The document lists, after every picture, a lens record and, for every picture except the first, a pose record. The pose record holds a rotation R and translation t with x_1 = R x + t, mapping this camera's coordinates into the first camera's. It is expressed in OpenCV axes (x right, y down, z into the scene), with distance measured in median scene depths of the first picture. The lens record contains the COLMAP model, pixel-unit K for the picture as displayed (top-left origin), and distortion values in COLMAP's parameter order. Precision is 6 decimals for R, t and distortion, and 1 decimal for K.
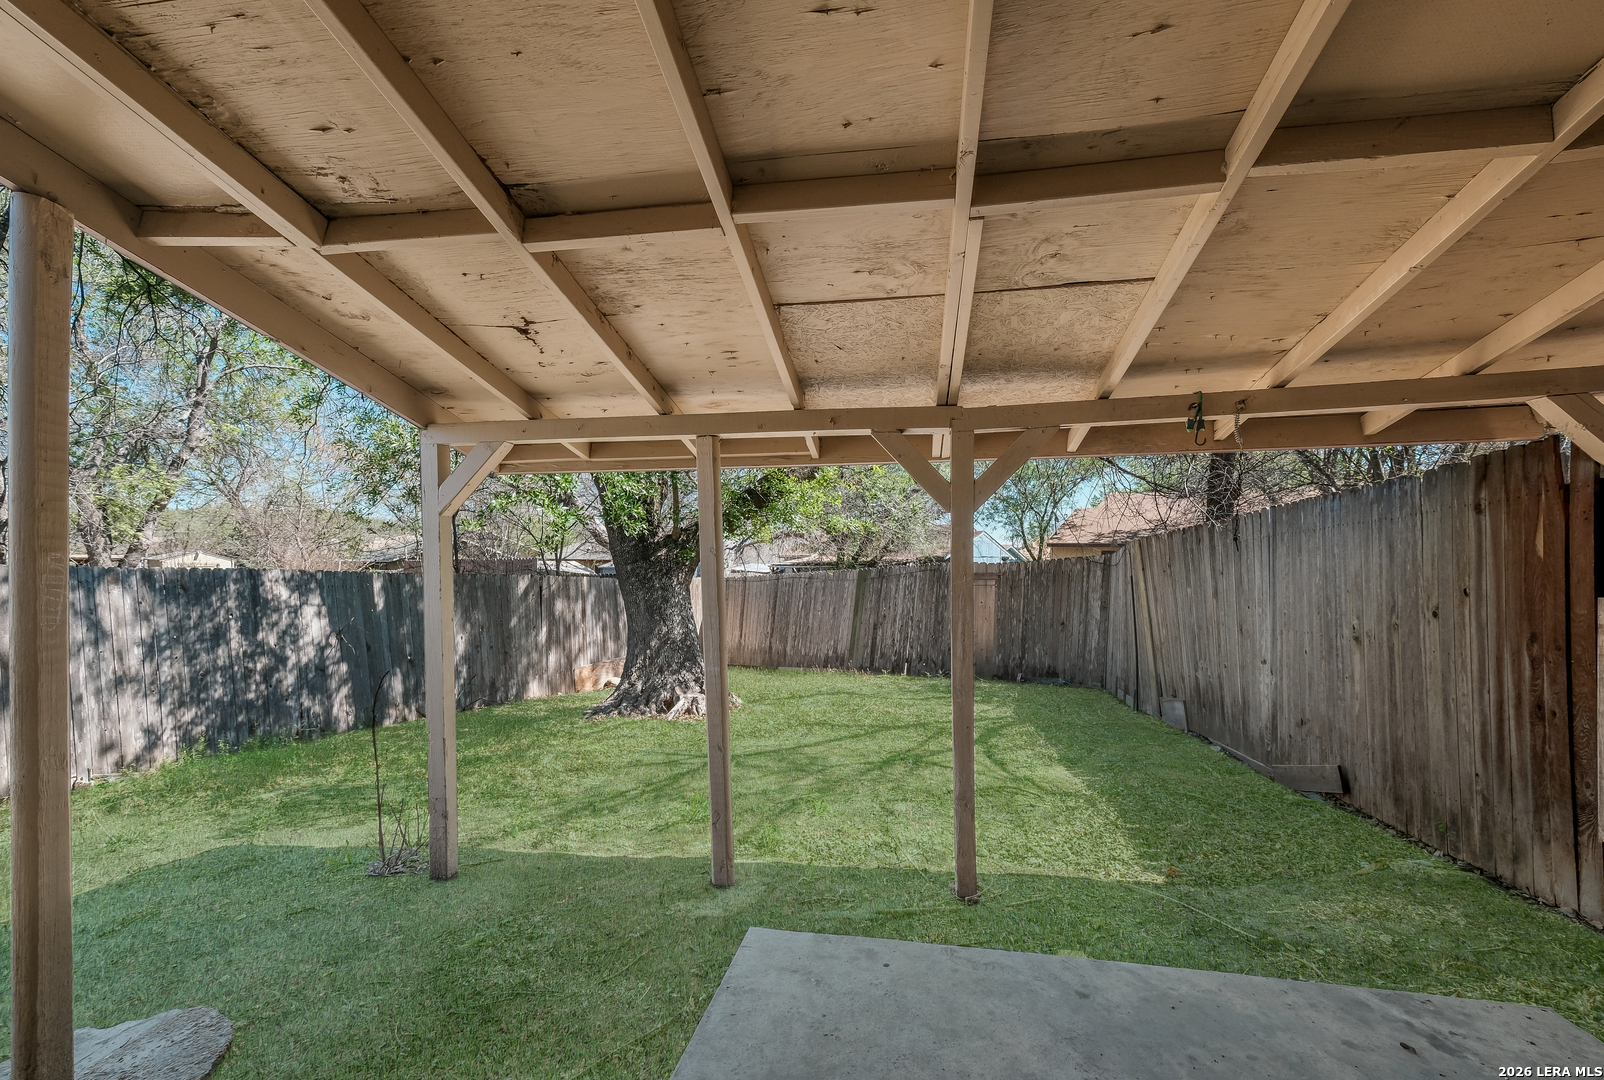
lens RADIAL K [[695.6, 0, 823.2], [0, 695.6, 590.9], [0, 0, 1]] dist [0.024103, 0.000856]
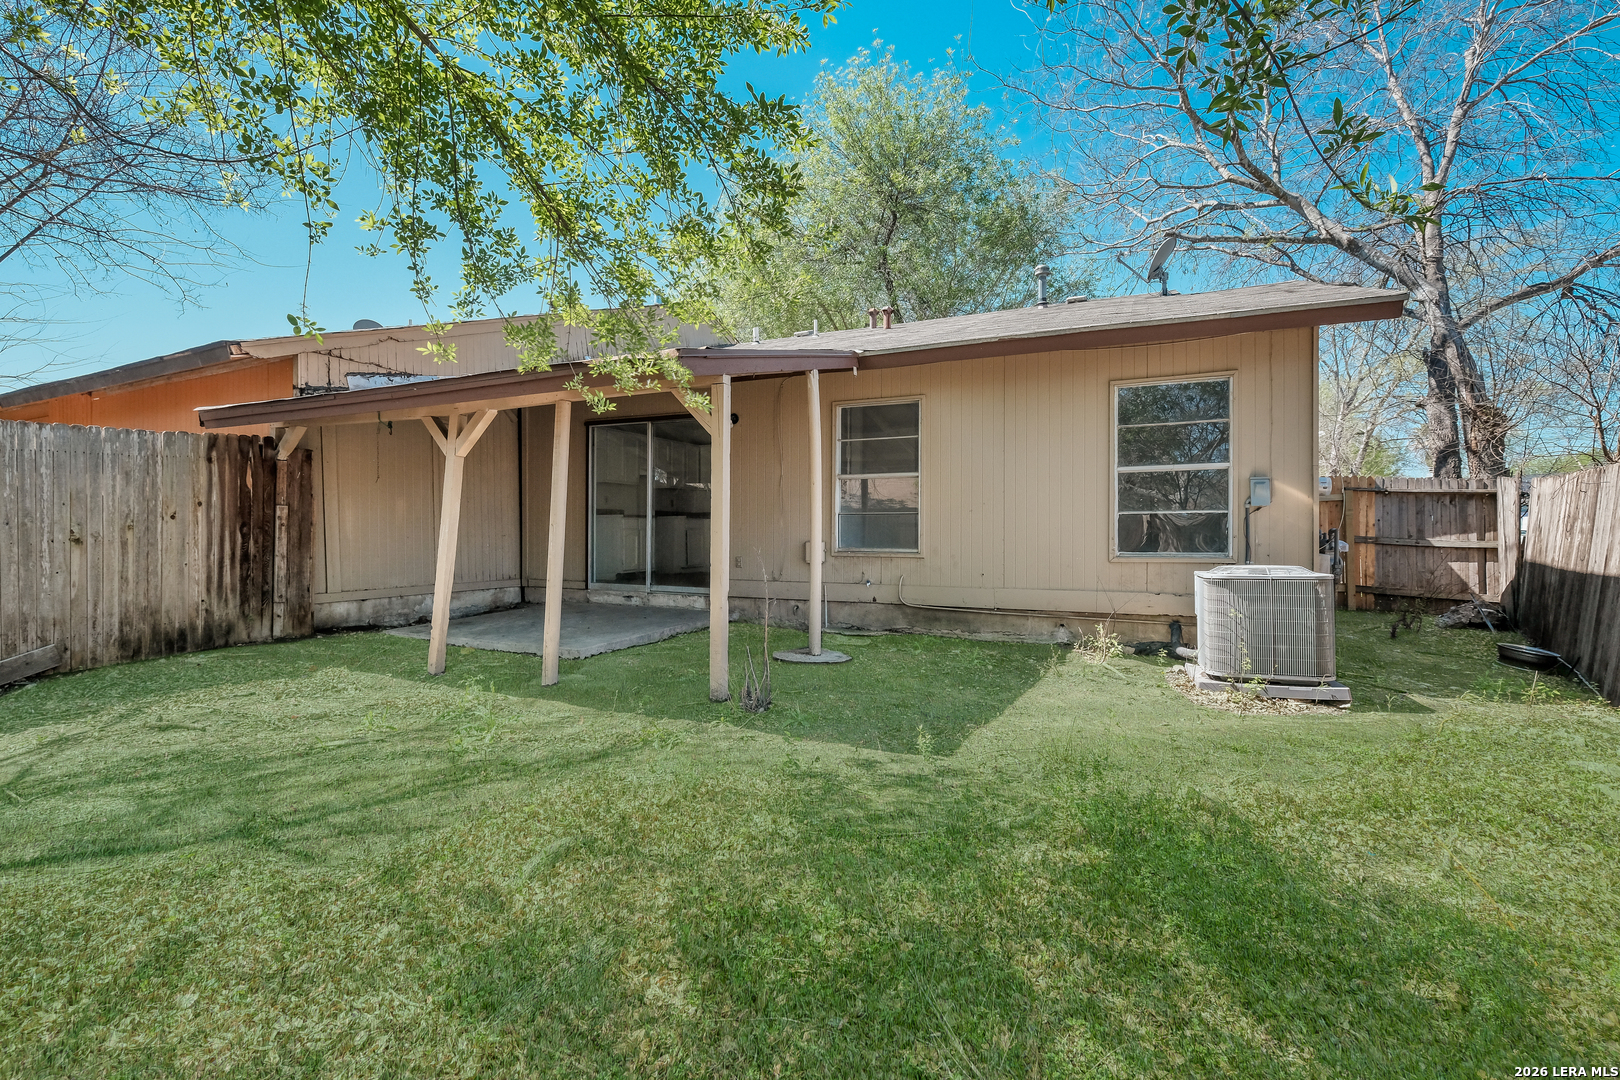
lens RADIAL K [[740.5, 0, 806.5], [0, 740.5, 530.1], [0, 0, 1]] dist [-0.012077, 0.000897]
pose [[-0.957012, -0.000879, 0.290047, -1.024201], [0.010054, 0.999294, 0.036202, 0.014551], [-0.289874, 0.037562, -0.956327, 2.084281]]
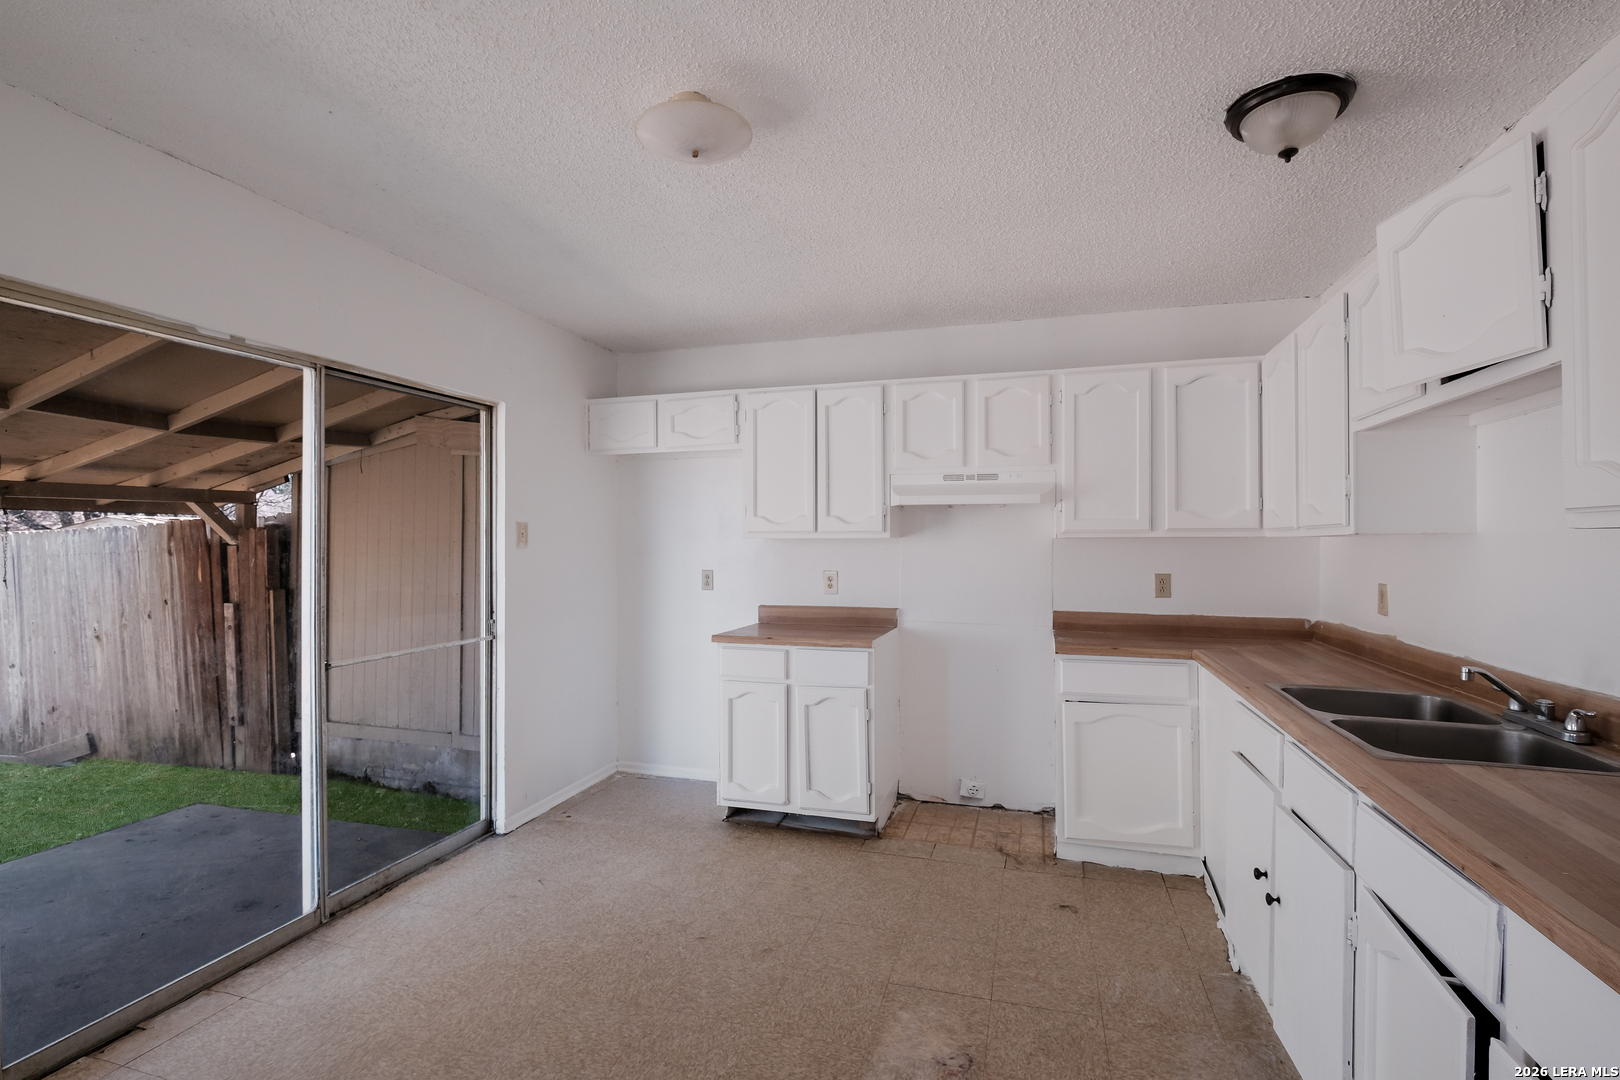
lens RADIAL K [[740.5, 0, 811.3], [0, 740.5, 549.2], [0, 0, 1]] dist [-0.012077, 0.000897]
pose [[0.149177, -0.010401, 0.988756, -0.488815], [0.038373, 0.999252, 0.004722, -0.062425], [-0.988066, 0.037237, 0.149464, -0.651991]]
